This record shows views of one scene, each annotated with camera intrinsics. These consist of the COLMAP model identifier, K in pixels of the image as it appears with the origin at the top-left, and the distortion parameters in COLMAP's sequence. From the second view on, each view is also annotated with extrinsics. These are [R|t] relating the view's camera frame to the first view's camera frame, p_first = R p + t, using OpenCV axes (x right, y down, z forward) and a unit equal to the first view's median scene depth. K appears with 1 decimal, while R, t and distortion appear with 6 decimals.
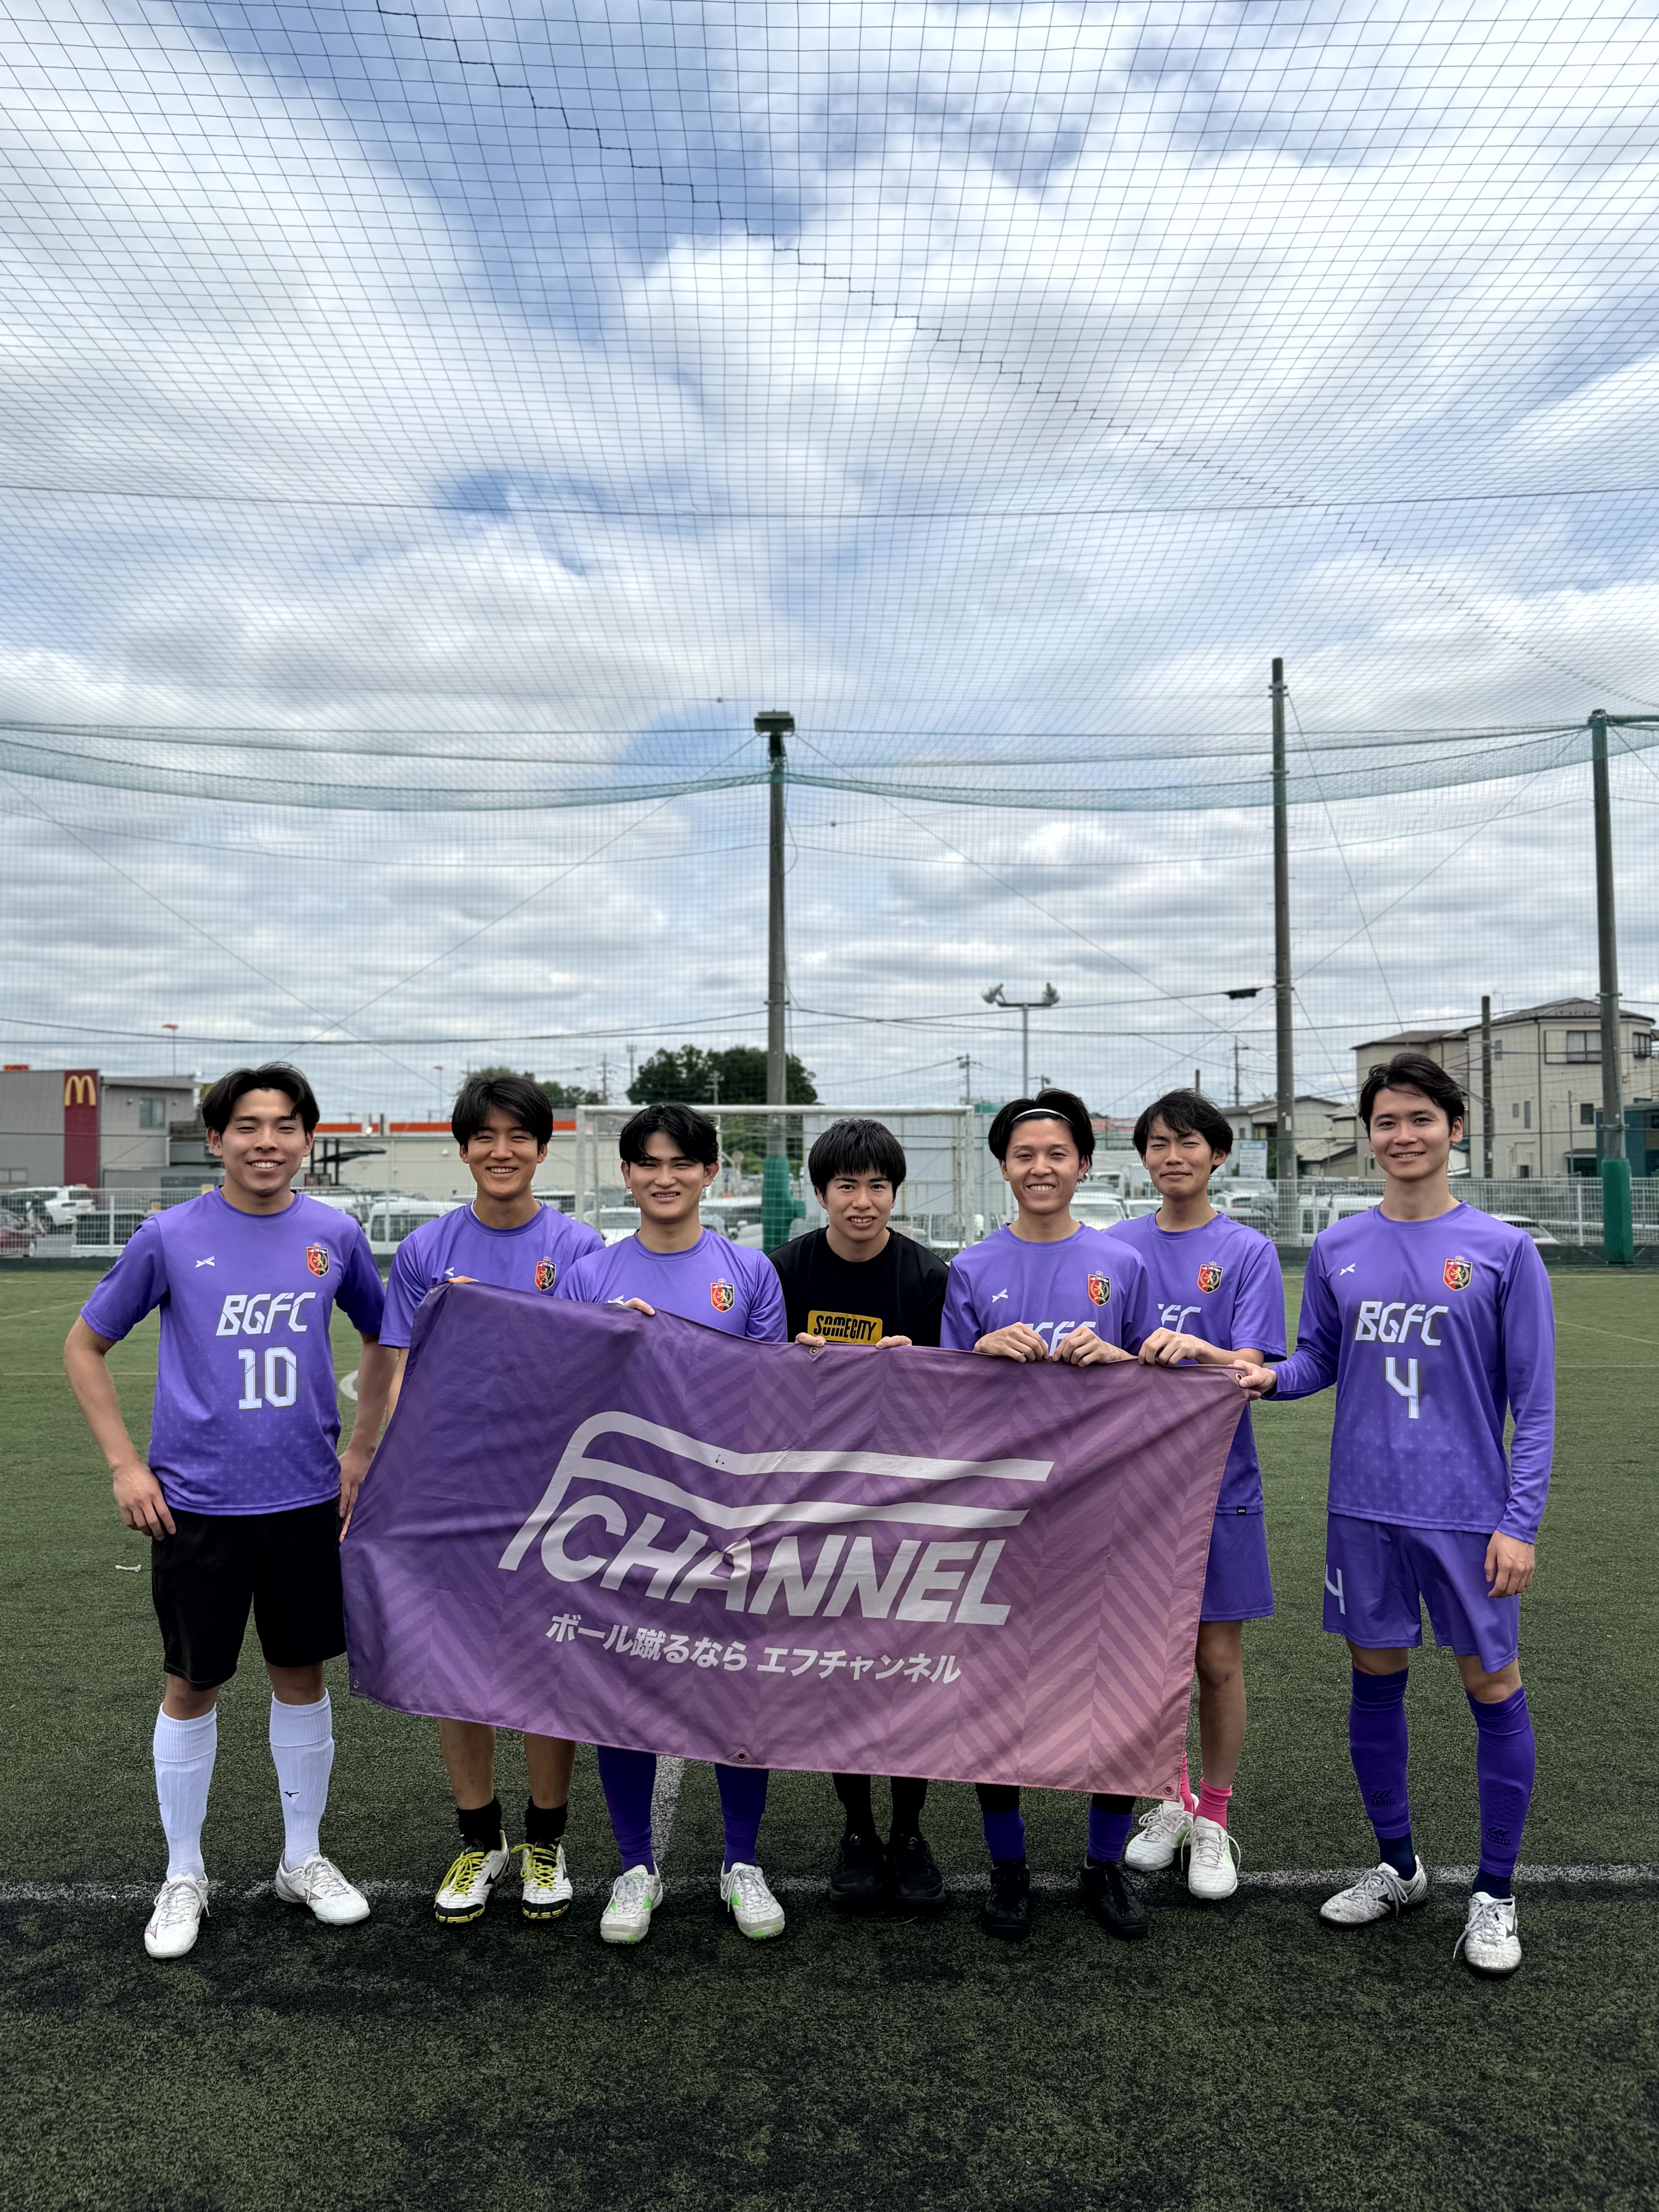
lens RADIAL K [[1805.0, 0, 818.5], [0, 1805.0, 1112.1], [0, 0, 1]] dist [0.084408, -0.114819]
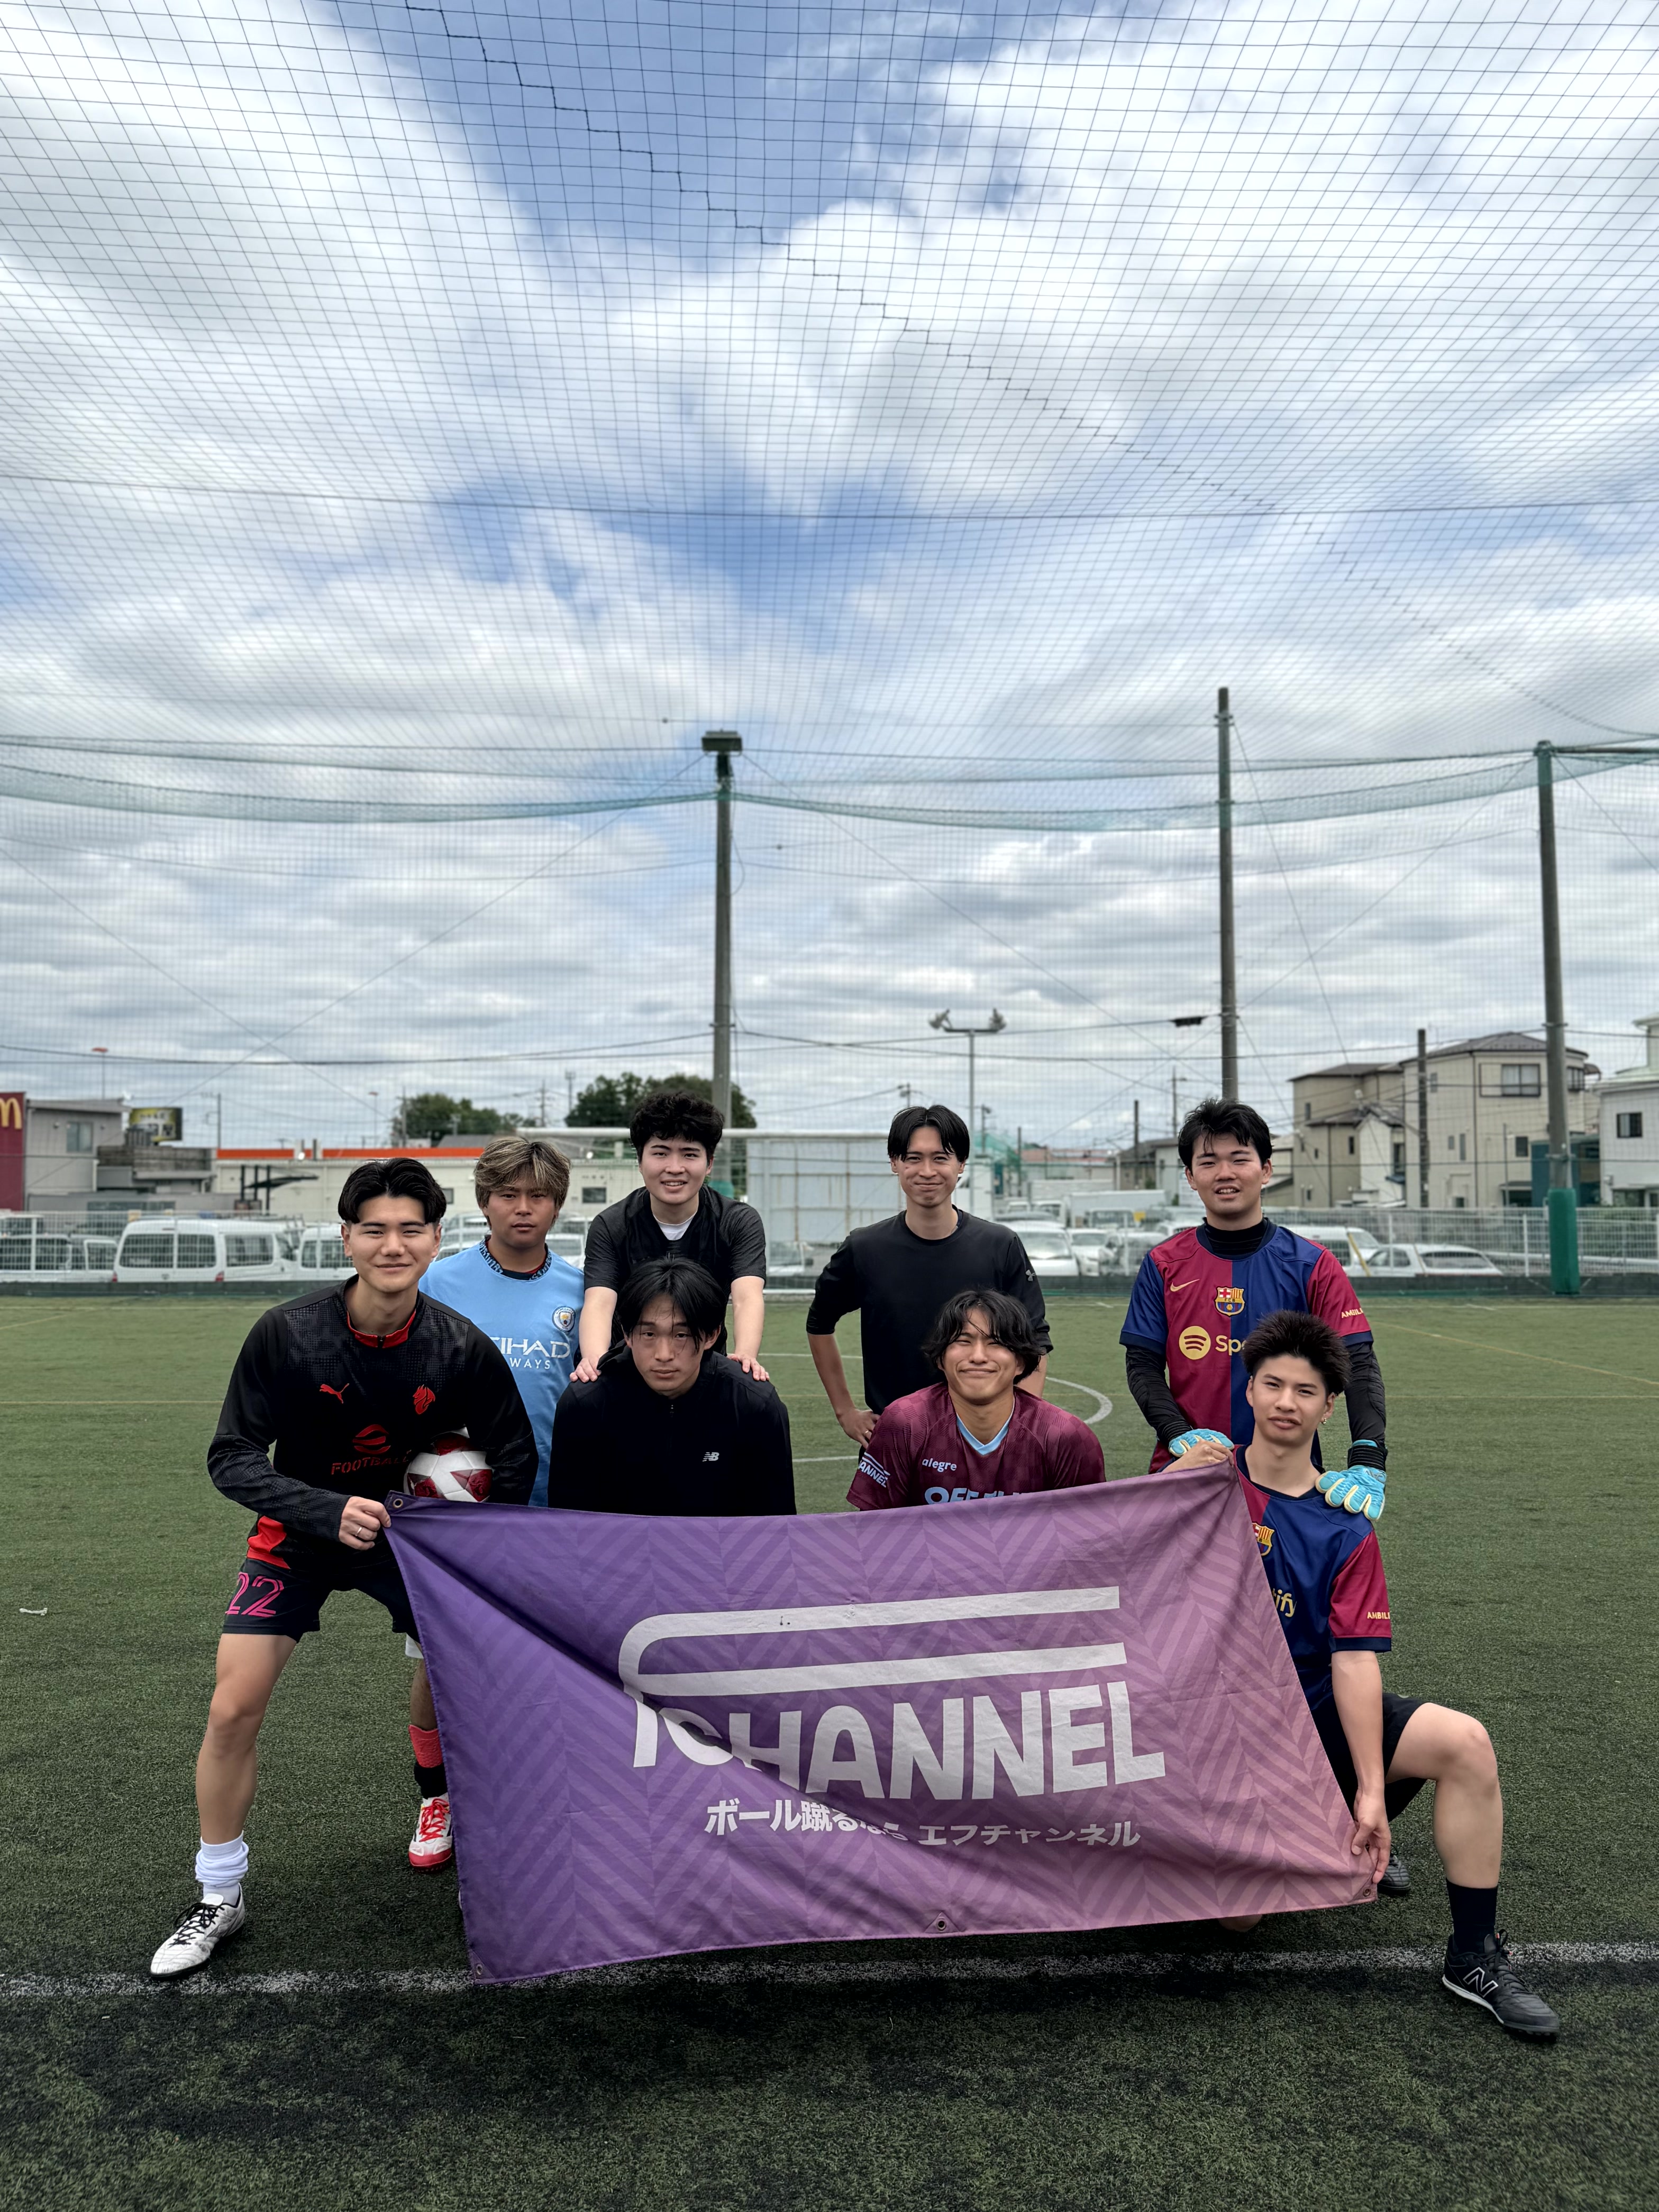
lens RADIAL K [[1805.0, 0, 818.5], [0, 1805.0, 1112.1], [0, 0, 1]] dist [0.084408, -0.114819]
pose [[0.999412, 0.006932, 0.033566, -0.001288], [-0.006389, 0.999847, -0.016260, 0.000909], [-0.033674, 0.016036, 0.999304, 0.005736]]
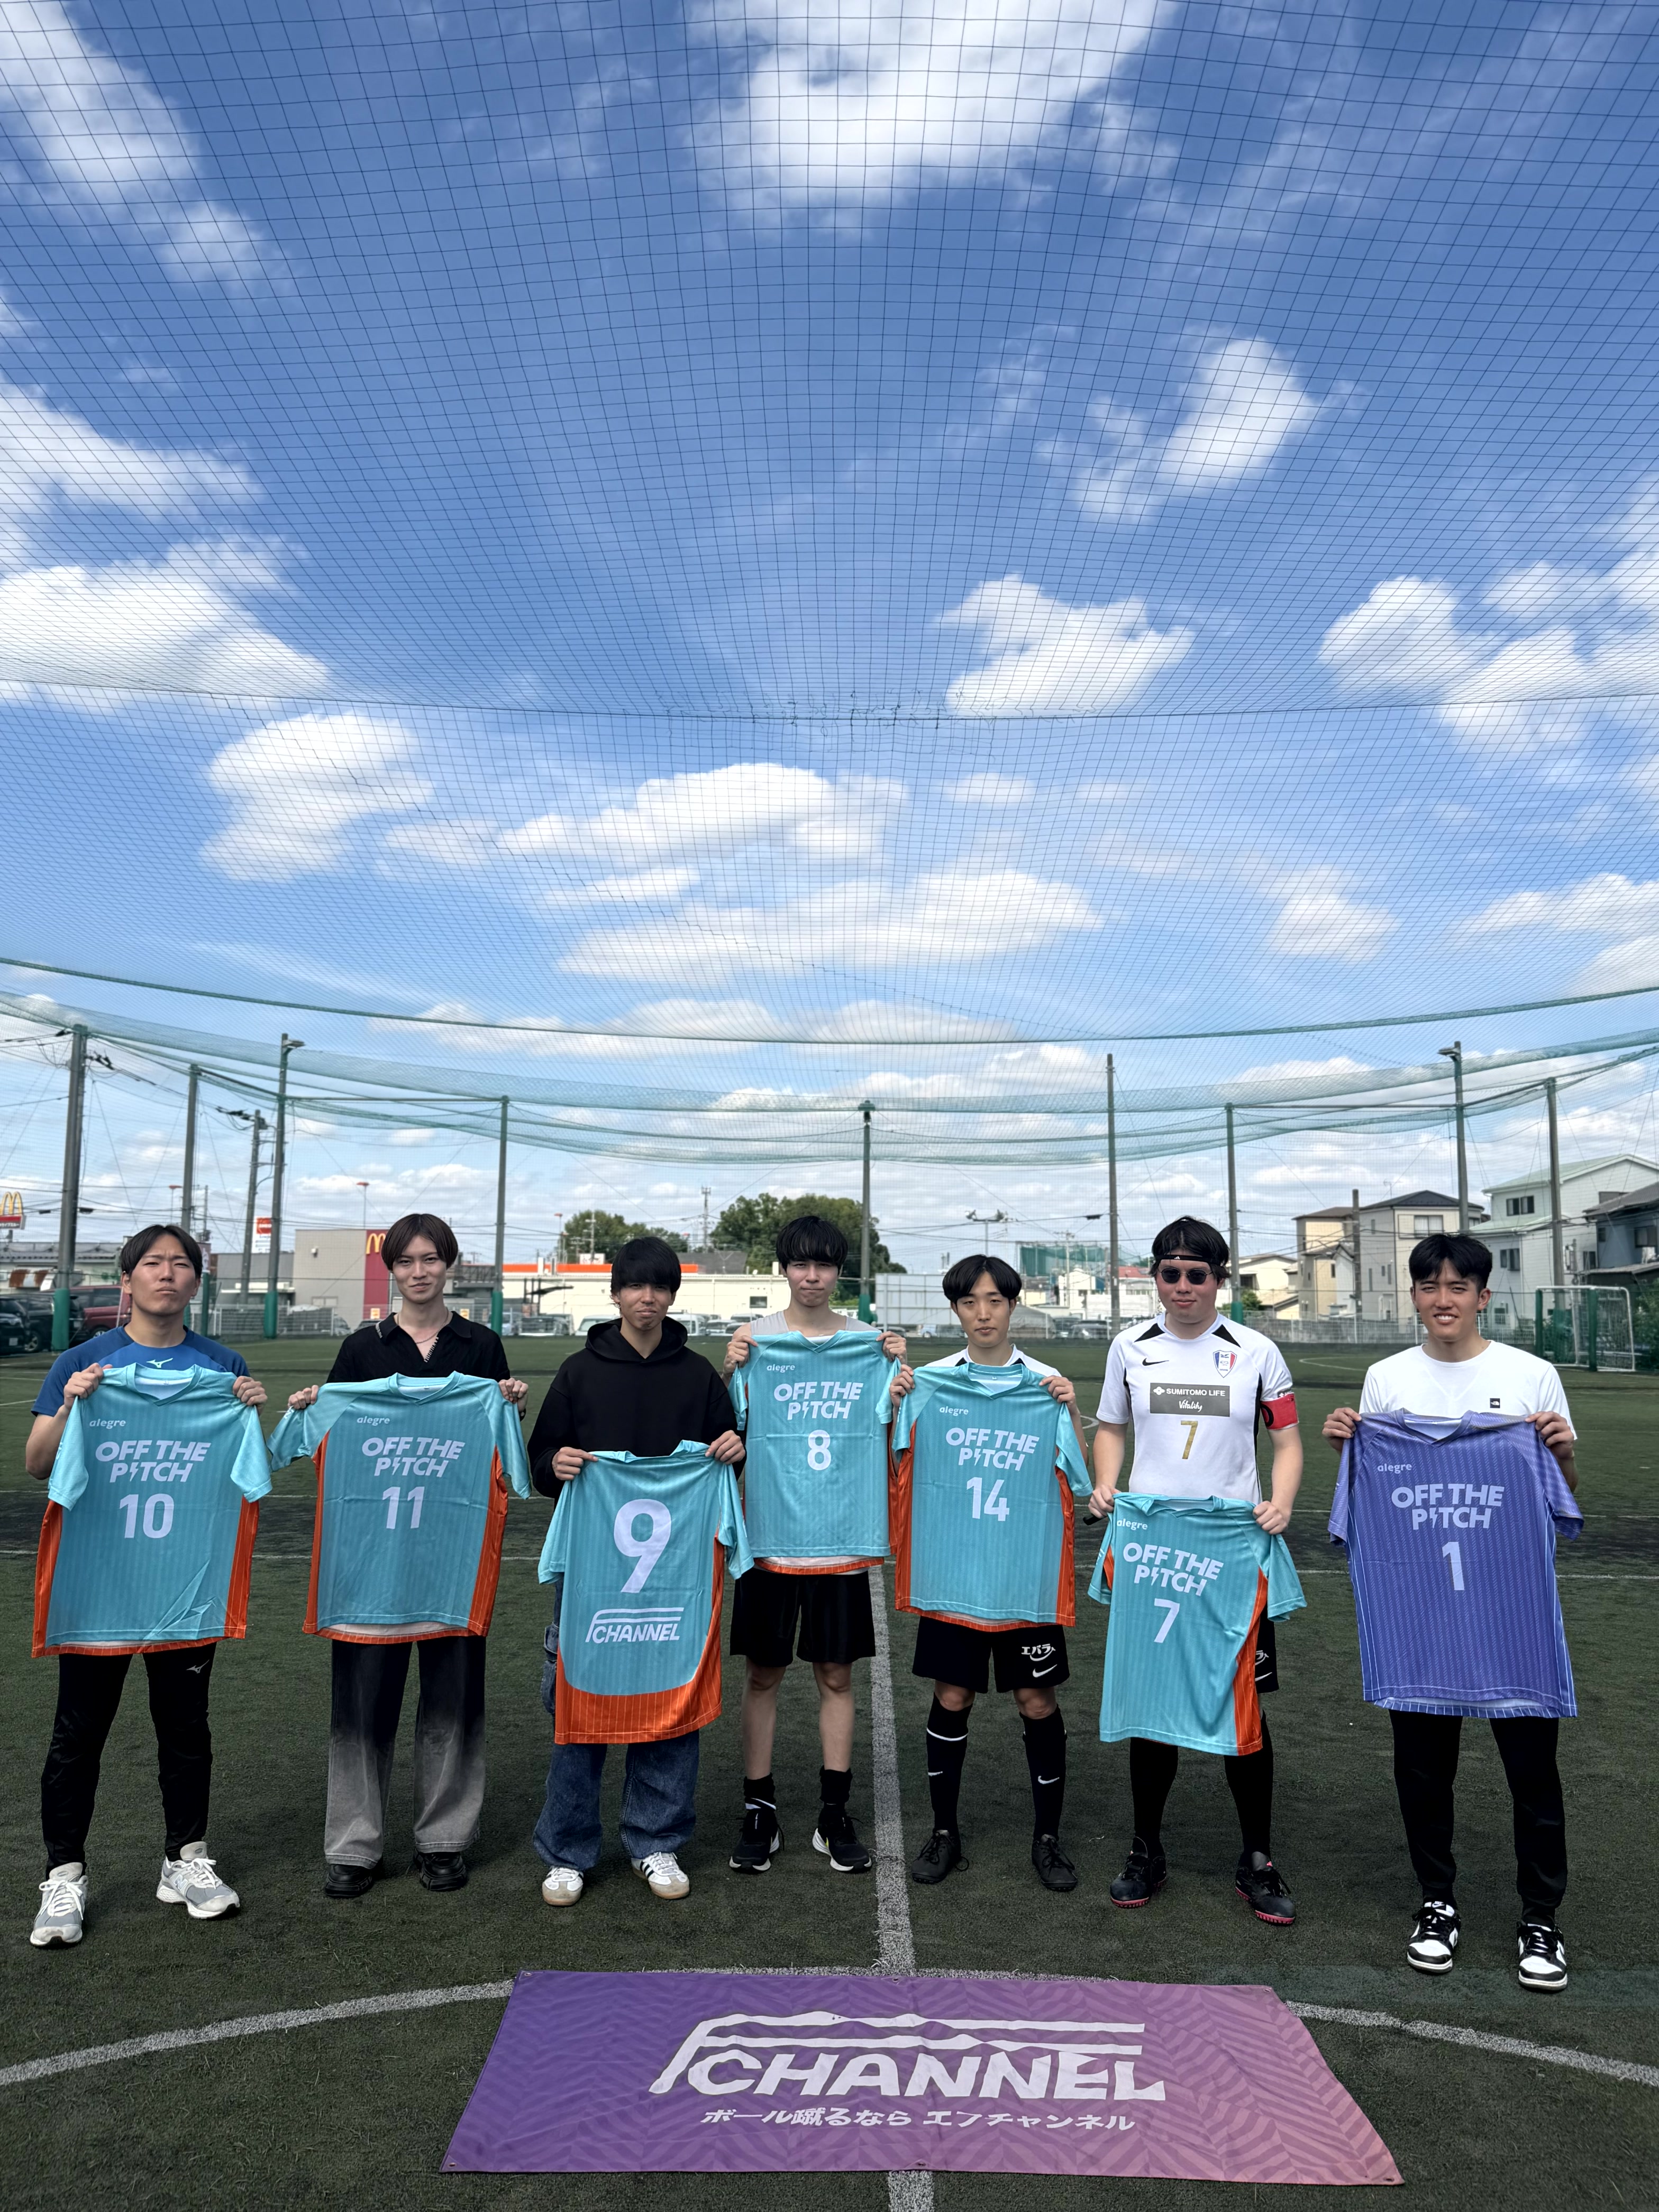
lens RADIAL K [[1805.0, 0, 818.5], [0, 1805.0, 1112.1], [0, 0, 1]] dist [0.084408, -0.114819]
pose [[0.999283, 0.013205, -0.035477, -0.001490], [-0.015886, 0.996952, -0.076377, -0.011518], [0.034361, 0.076886, 0.996448, -0.507777]]
